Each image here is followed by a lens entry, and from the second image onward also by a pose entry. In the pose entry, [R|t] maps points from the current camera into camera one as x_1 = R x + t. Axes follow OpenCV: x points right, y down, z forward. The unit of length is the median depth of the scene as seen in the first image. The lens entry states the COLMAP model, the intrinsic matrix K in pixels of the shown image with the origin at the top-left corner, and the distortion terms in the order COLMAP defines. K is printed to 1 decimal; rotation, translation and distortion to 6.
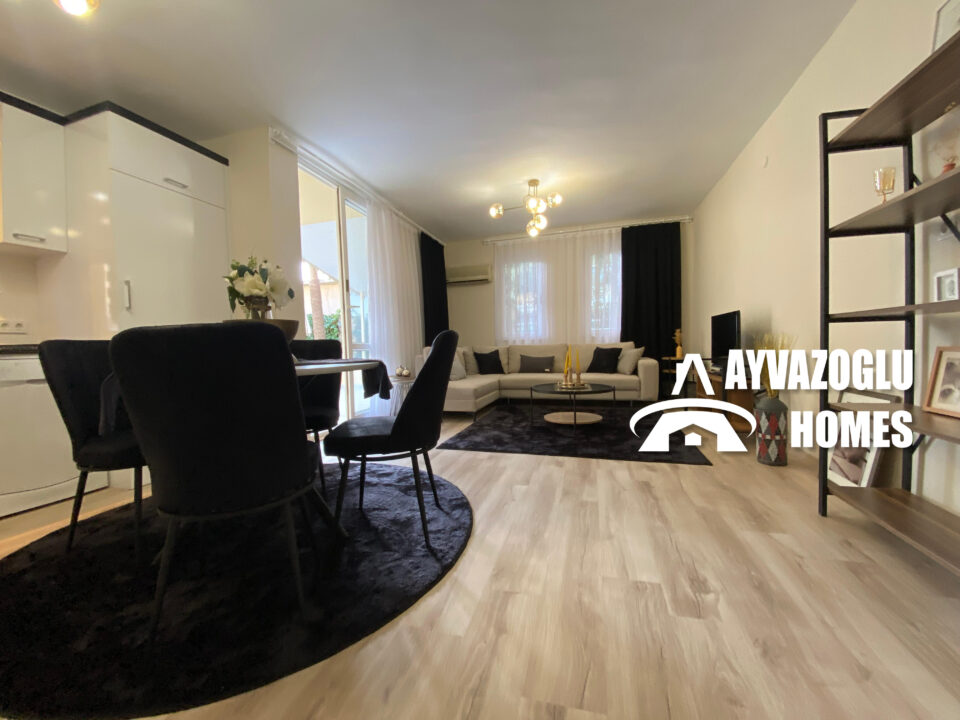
lens RADIAL K [[384.9, 0, 480.0], [0, 384.9, 360.0], [0, 0, 1]] dist [0.022750, -0.021872]
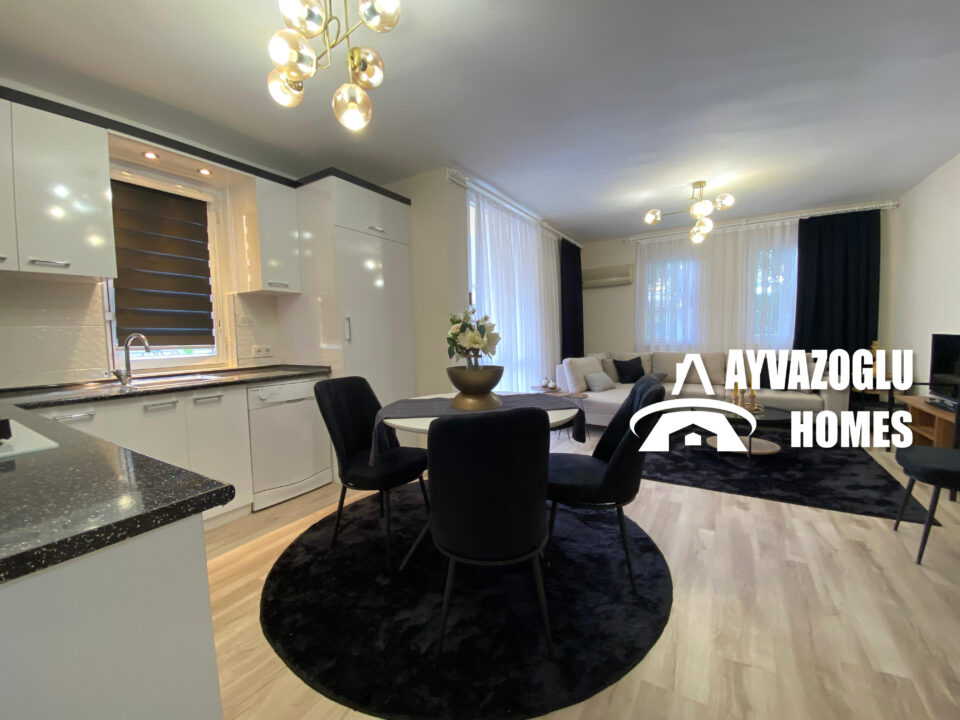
lens RADIAL K [[390.2, 0, 480.0], [0, 390.2, 360.0], [0, 0, 1]] dist [0.001042, -0.012328]
pose [[0.961709, 0.021778, -0.273206, -0.170096], [-0.012673, 0.999305, 0.035048, -0.117300], [0.273779, -0.030244, 0.961317, -0.070093]]
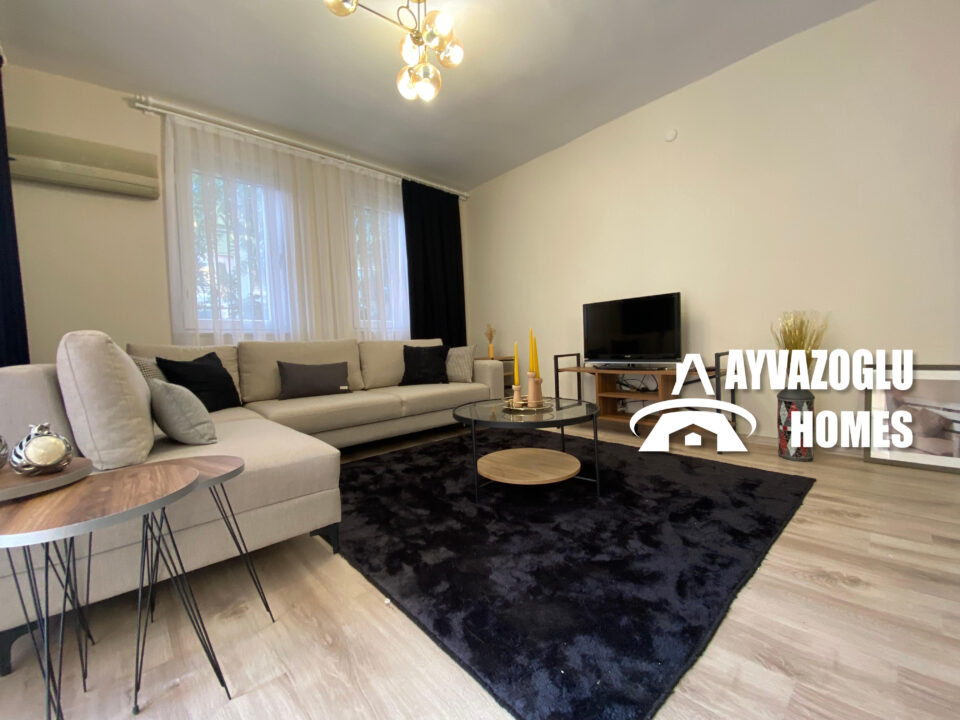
lens RADIAL K [[388.0, 0, 480.0], [0, 388.0, 360.0], [0, 0, 1]] dist [-0.000281, -0.007111]
pose [[0.511285, -0.029203, 0.858915, -0.430091], [0.051553, 0.998665, 0.003267, -0.010158], [-0.857864, 0.042609, 0.512108, 1.229797]]
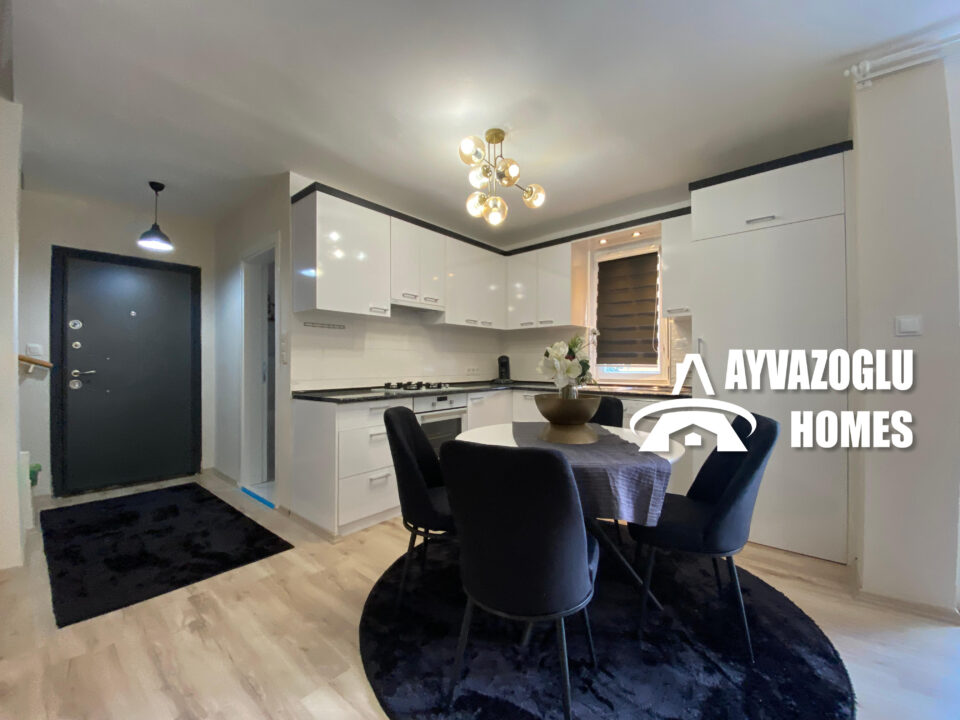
lens RADIAL K [[384.9, 0, 480.0], [0, 384.9, 360.0], [0, 0, 1]] dist [0.022750, -0.021872]
pose [[-0.416210, 0.029603, -0.908786, 0.353079], [-0.019724, 0.998941, 0.041573, -0.178087], [0.909055, 0.035228, -0.415185, 0.896959]]
